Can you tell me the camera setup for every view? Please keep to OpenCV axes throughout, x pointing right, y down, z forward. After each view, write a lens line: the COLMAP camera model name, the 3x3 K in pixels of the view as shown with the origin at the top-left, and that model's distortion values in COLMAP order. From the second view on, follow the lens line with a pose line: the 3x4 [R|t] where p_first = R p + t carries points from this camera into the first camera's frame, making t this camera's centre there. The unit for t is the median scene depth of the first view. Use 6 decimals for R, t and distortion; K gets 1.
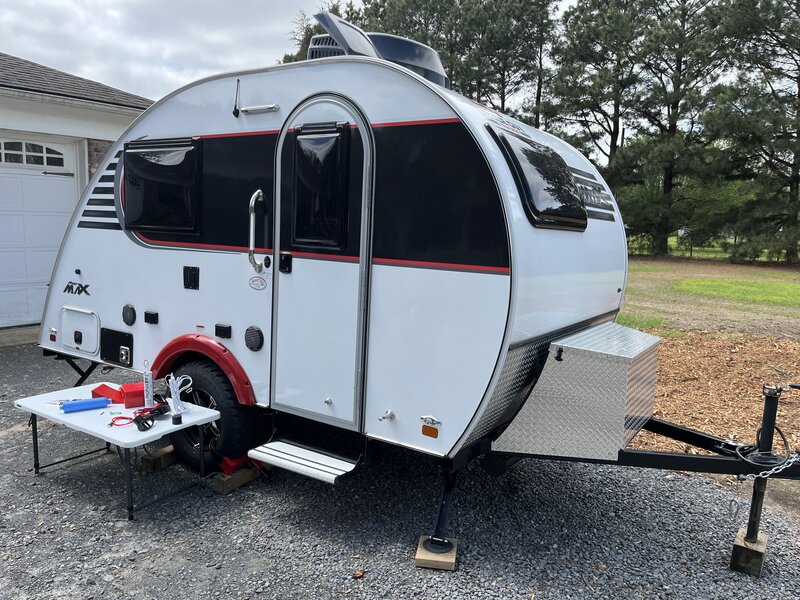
lens RADIAL K [[601.8, 0, 404.1], [0, 601.8, 302.4], [0, 0, 1]] dist [-0.006994, 0.000264]
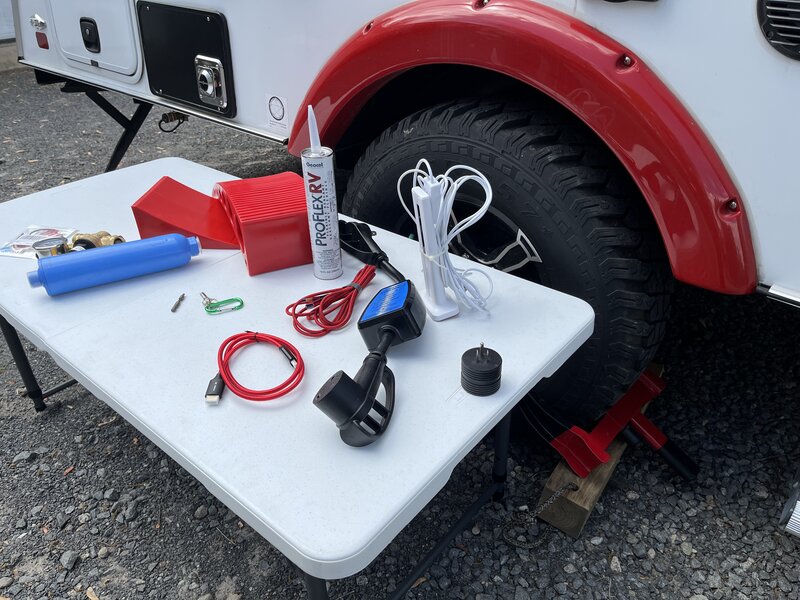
lens RADIAL K [[601.8, 0, 396.3], [0, 601.8, 303.5], [0, 0, 1]] dist [-0.006994, 0.000264]
pose [[0.992126, 0.043703, -0.117369, -0.308935], [0.010415, 0.905107, 0.425056, 0.056647], [0.124808, -0.422931, 0.897526, 0.638466]]
